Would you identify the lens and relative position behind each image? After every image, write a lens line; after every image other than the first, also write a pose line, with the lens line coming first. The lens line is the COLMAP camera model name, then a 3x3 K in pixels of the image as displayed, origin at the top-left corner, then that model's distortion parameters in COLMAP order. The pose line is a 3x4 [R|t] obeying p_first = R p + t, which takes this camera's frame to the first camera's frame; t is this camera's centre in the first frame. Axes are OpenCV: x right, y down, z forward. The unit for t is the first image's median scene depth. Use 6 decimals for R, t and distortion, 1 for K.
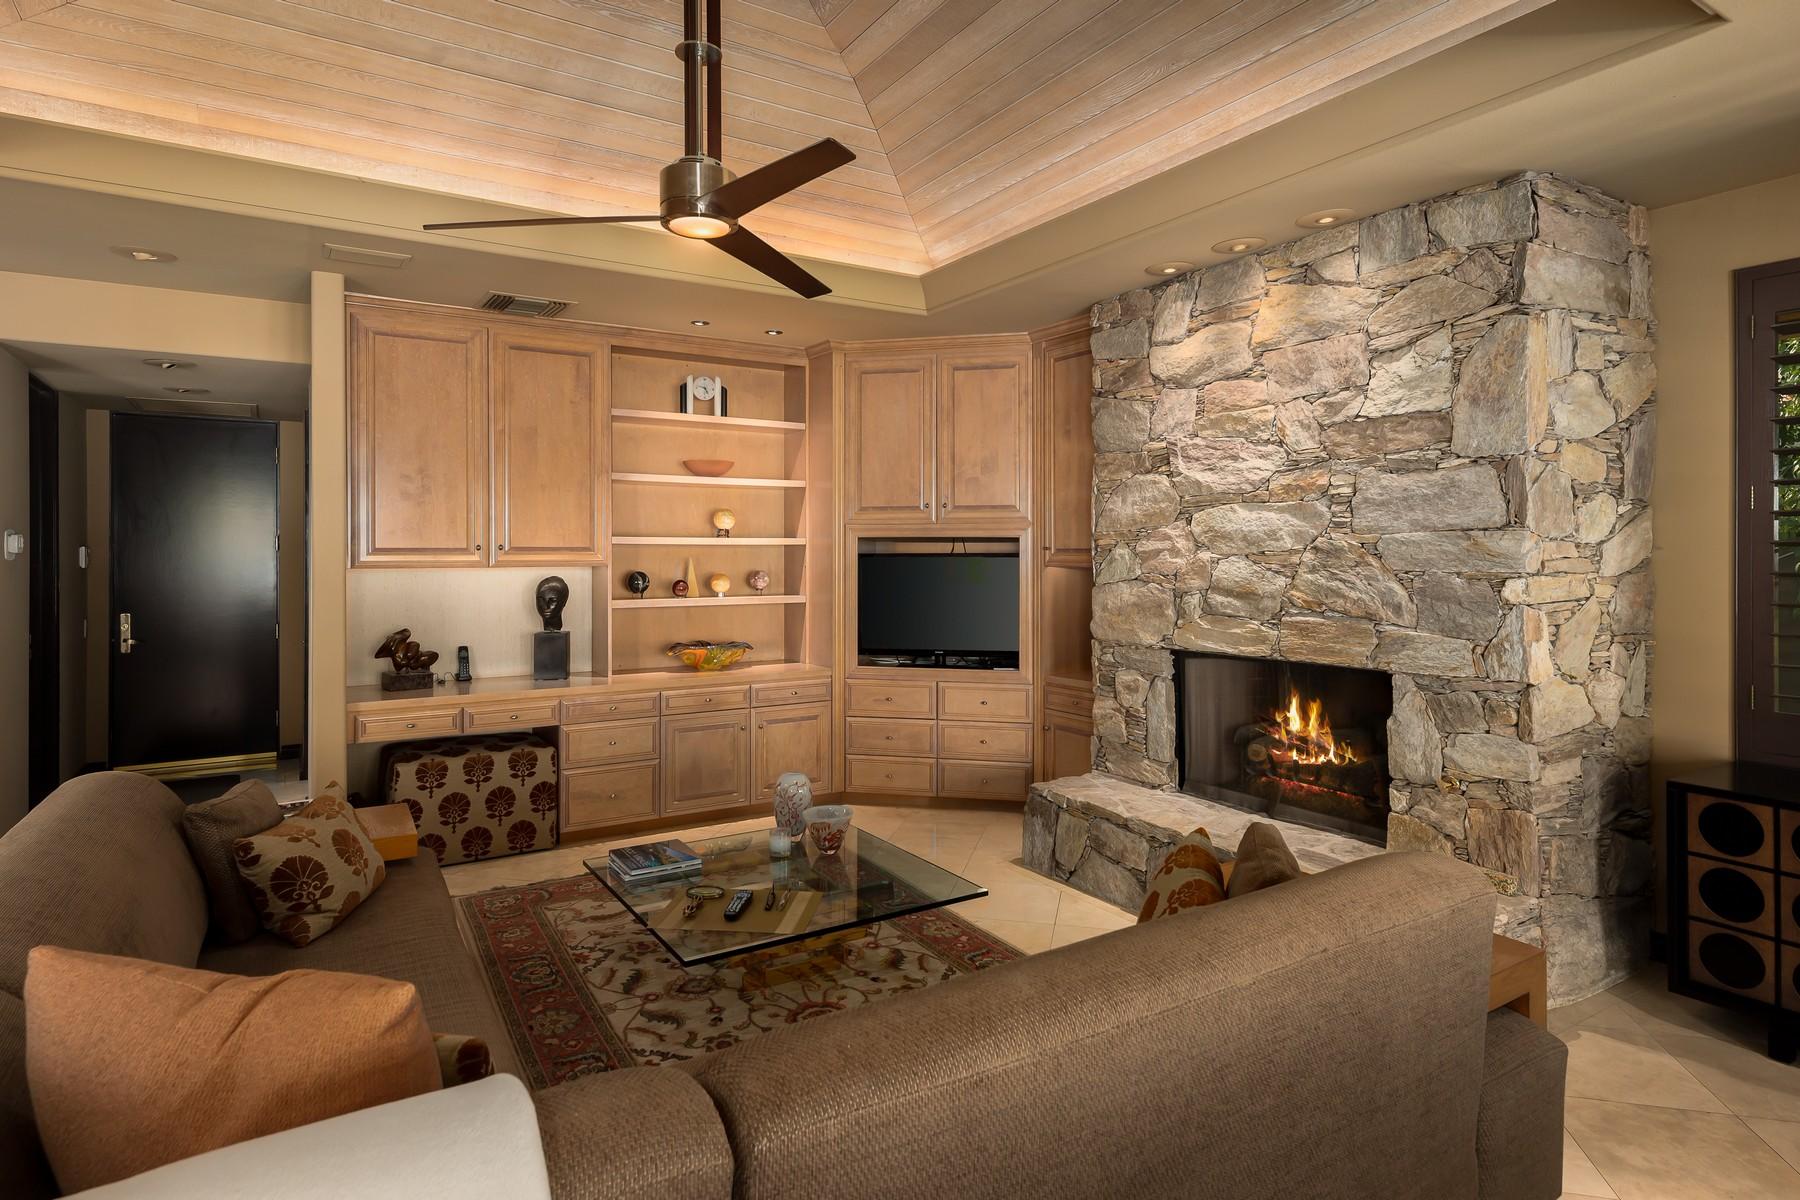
lens RADIAL K [[987.7, 0, 897.8], [0, 987.7, 544.4], [0, 0, 1]] dist [0.021369, 0.000039]
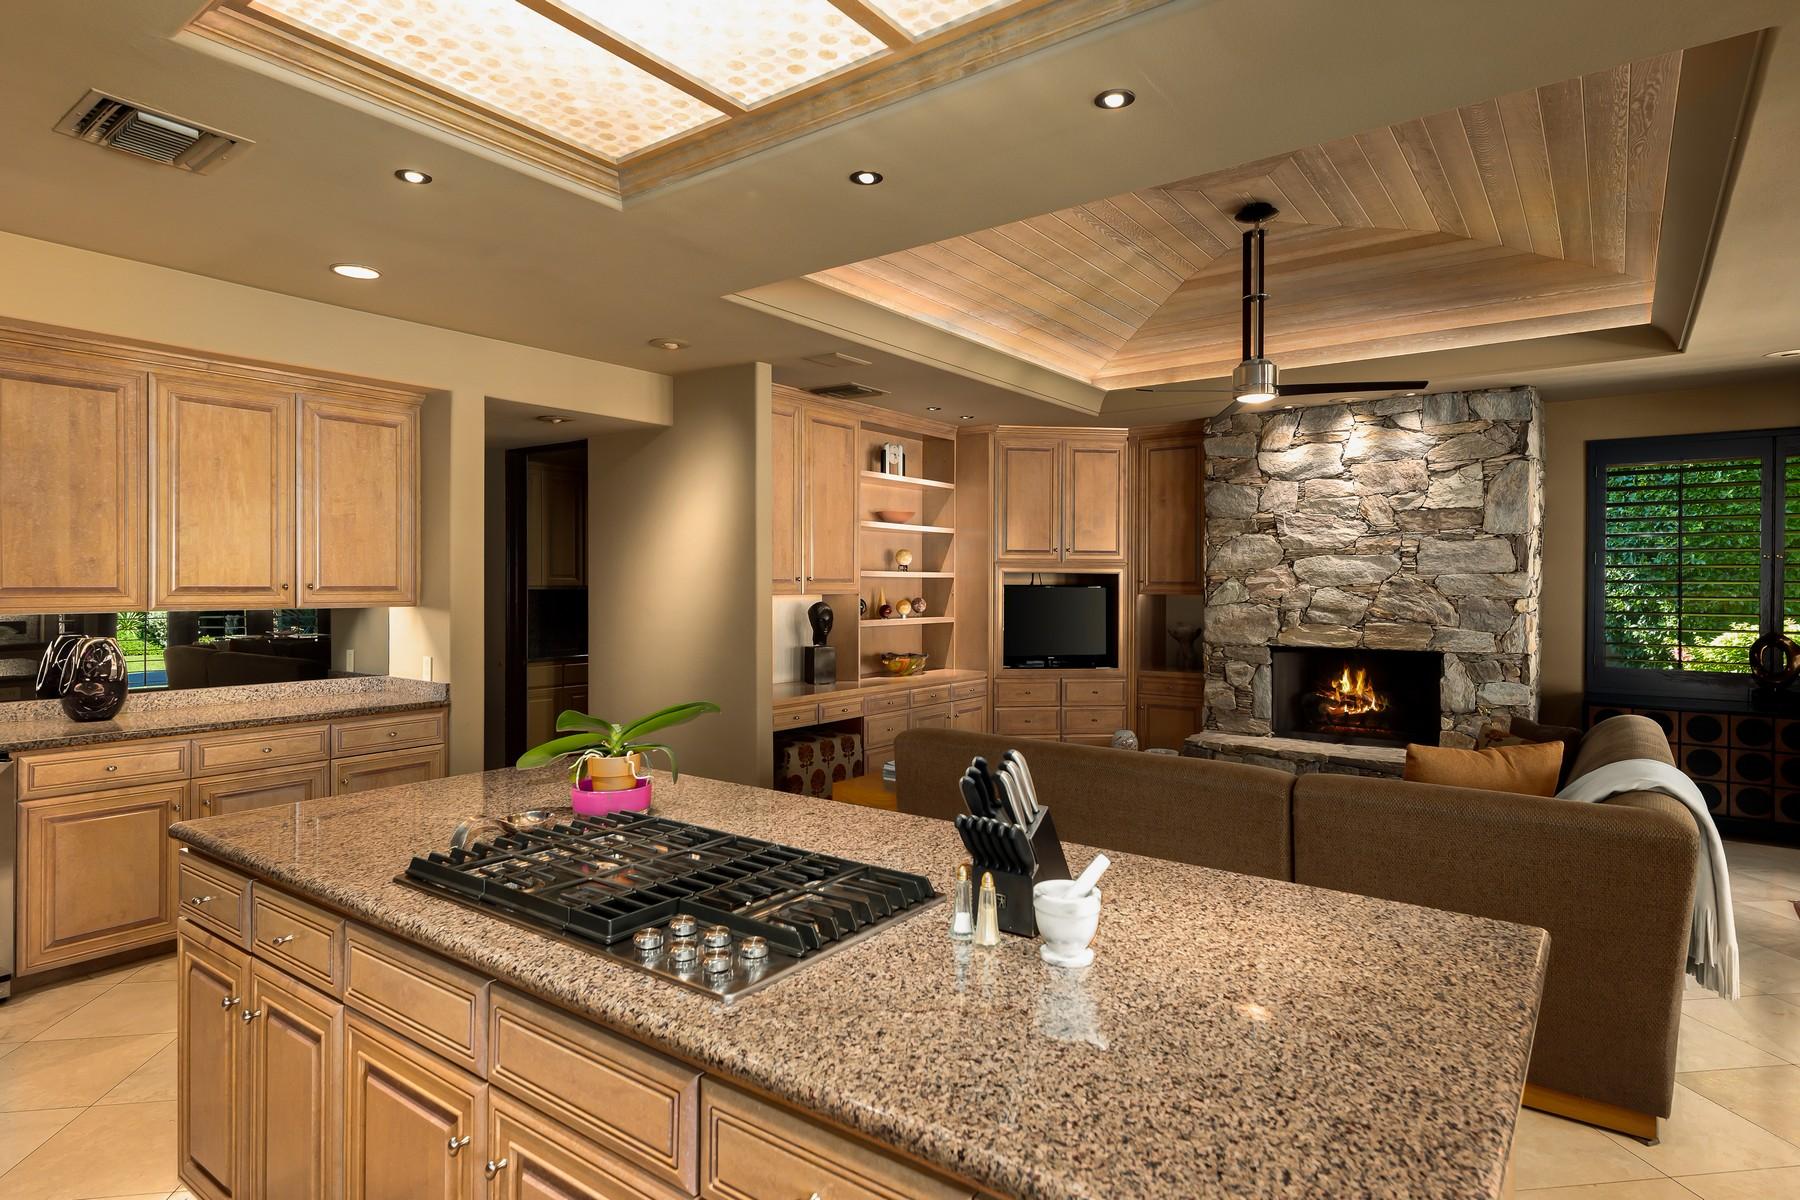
lens RADIAL K [[980.3, 0, 895.3], [0, 980.3, 584.0], [0, 0, 1]] dist [0.018496, 0.000116]
pose [[0.930308, 0.003480, 0.366763, -0.913464], [-0.006531, 0.999954, 0.007077, -0.000107], [-0.366721, -0.008979, 0.930287, -0.244437]]
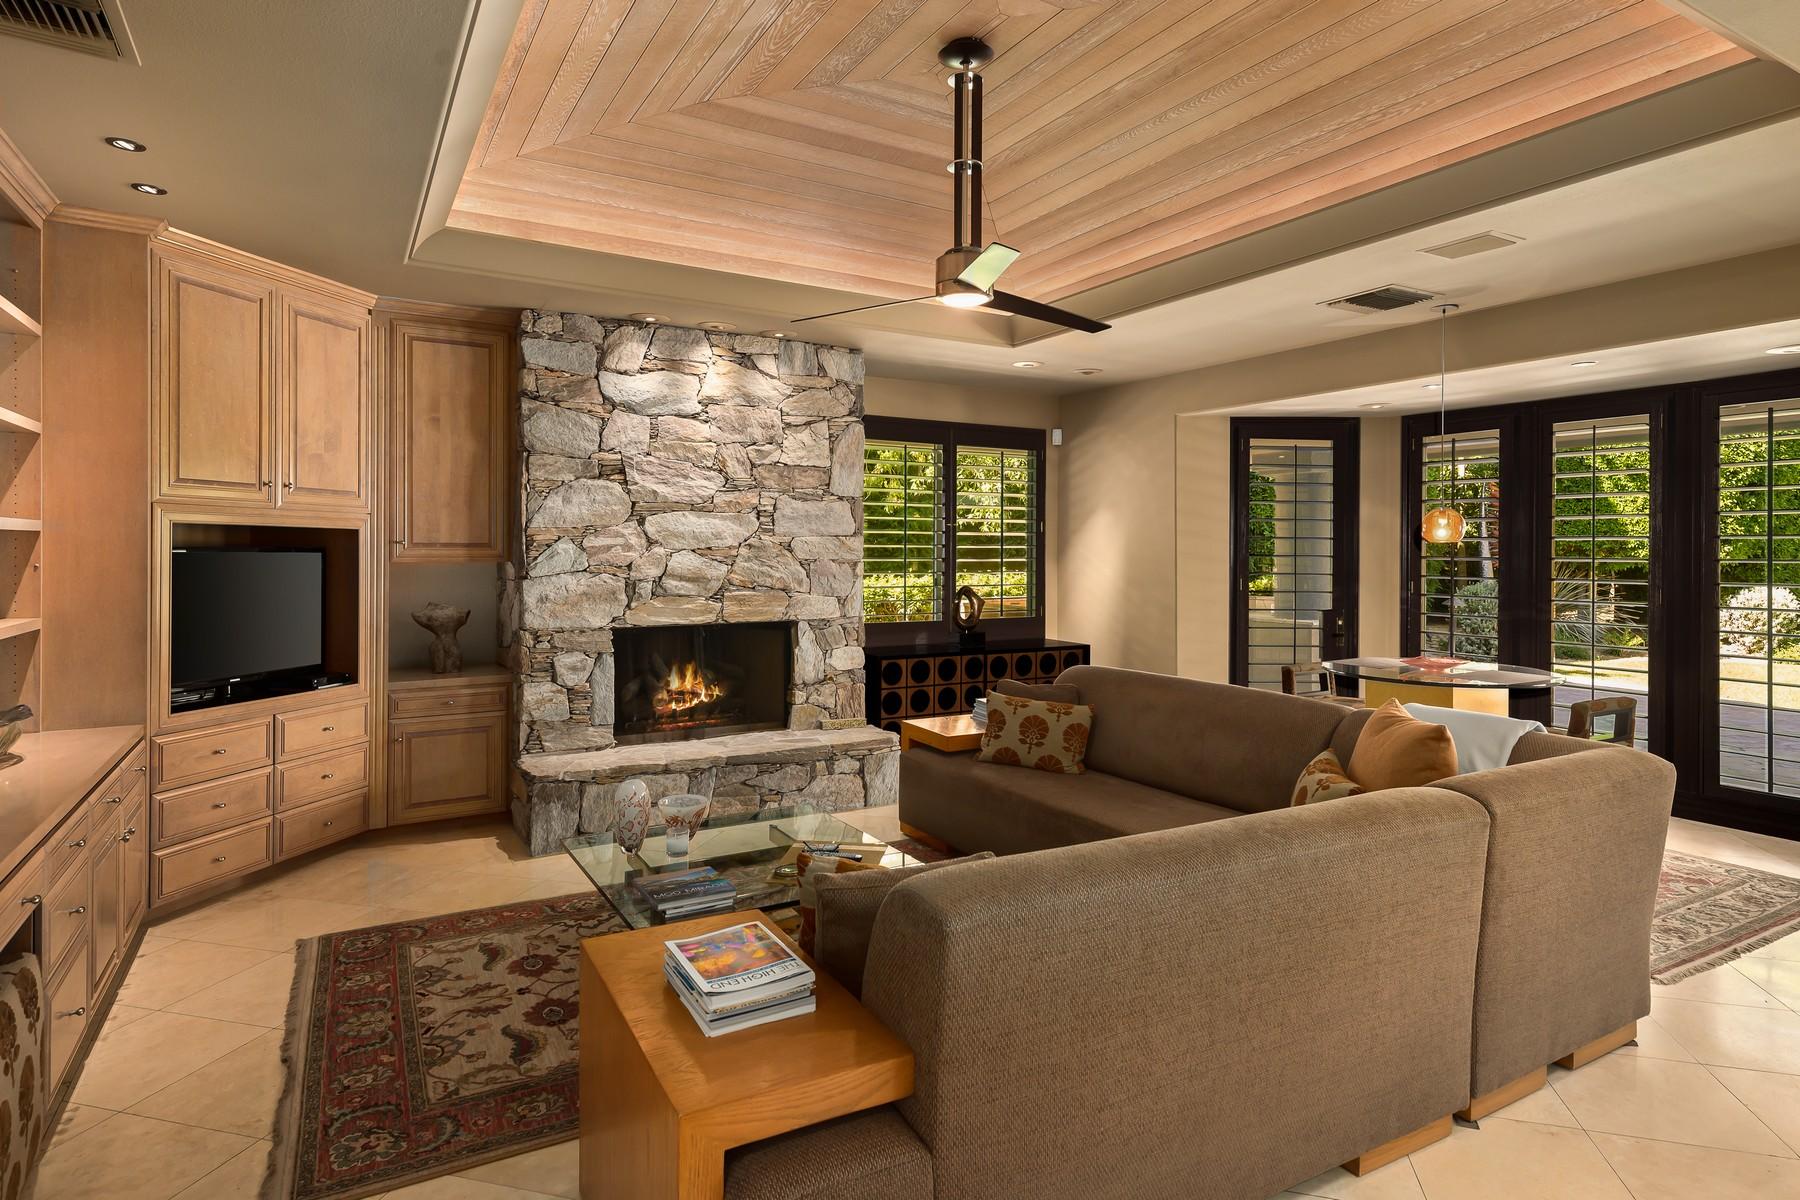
lens RADIAL K [[970.7, 0, 893.7], [0, 970.7, 551.4], [0, 0, 1]] dist [0.015641, -0.000157]
pose [[0.030154, 0.000382, 0.999545, -0.952657], [-0.010497, 0.999945, -0.000066, 0.010080], [-0.999490, -0.010490, 0.030156, 0.676360]]
